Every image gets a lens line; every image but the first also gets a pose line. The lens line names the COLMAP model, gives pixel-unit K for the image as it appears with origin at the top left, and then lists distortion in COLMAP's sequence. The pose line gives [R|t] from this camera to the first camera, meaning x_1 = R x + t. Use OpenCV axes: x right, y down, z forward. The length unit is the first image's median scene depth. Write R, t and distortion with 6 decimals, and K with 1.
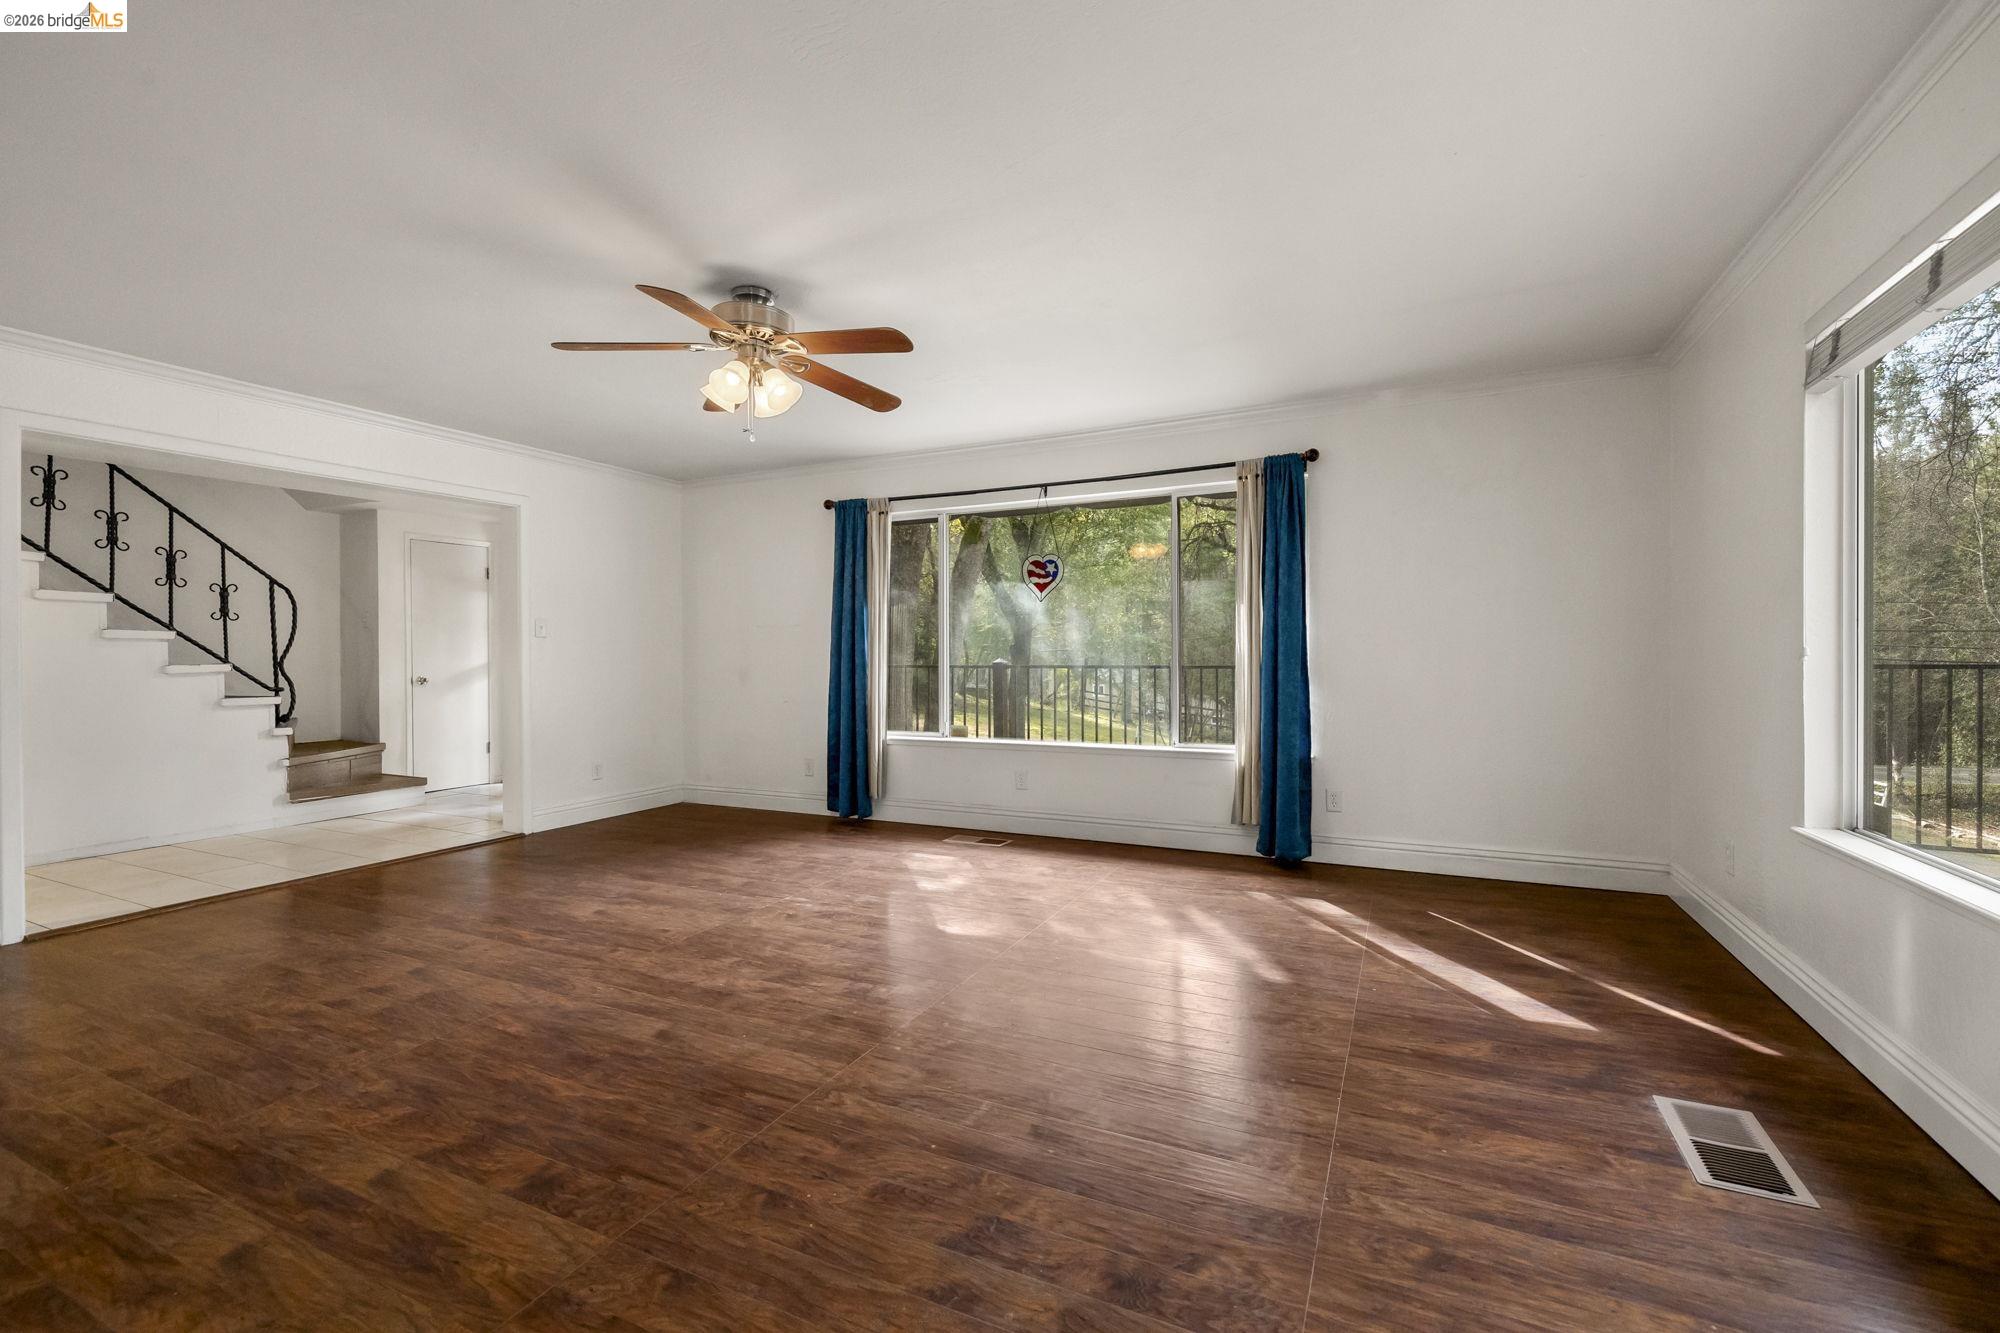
lens RADIAL K [[855.1, 0, 1011.6], [0, 855.1, 667.4], [0, 0, 1]] dist [-0.000889, 0.000665]
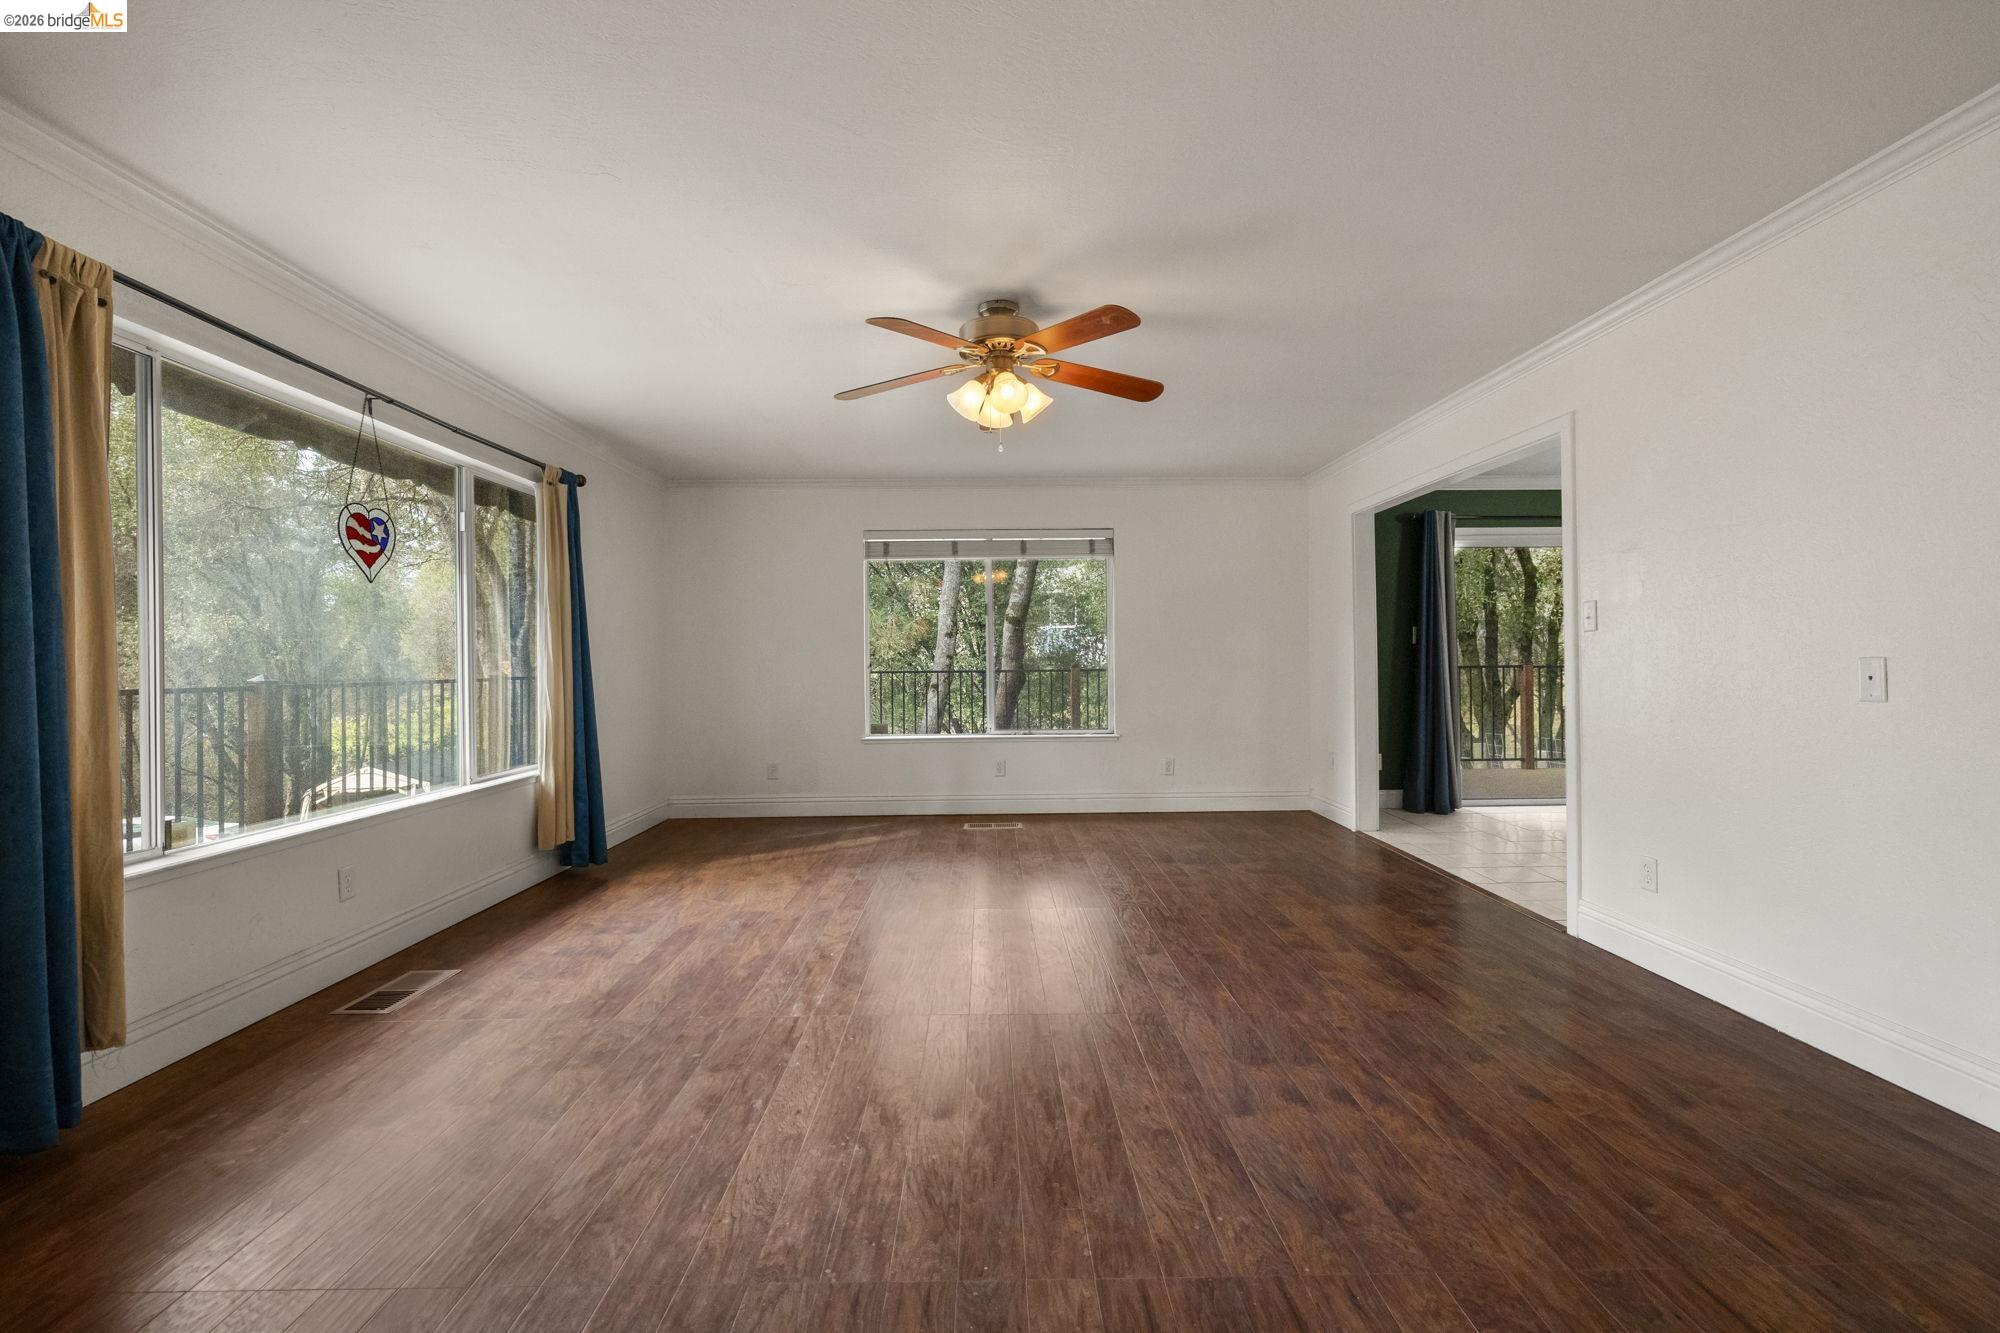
lens RADIAL K [[855.1, 0, 1007.3], [0, 855.1, 666.3], [0, 0, 1]] dist [-0.000889, 0.000665]
pose [[-0.445882, 0.004220, 0.895082, -1.091872], [0.018217, 0.999825, 0.004361, -0.016037], [-0.894906, 0.018250, -0.445881, 1.303208]]
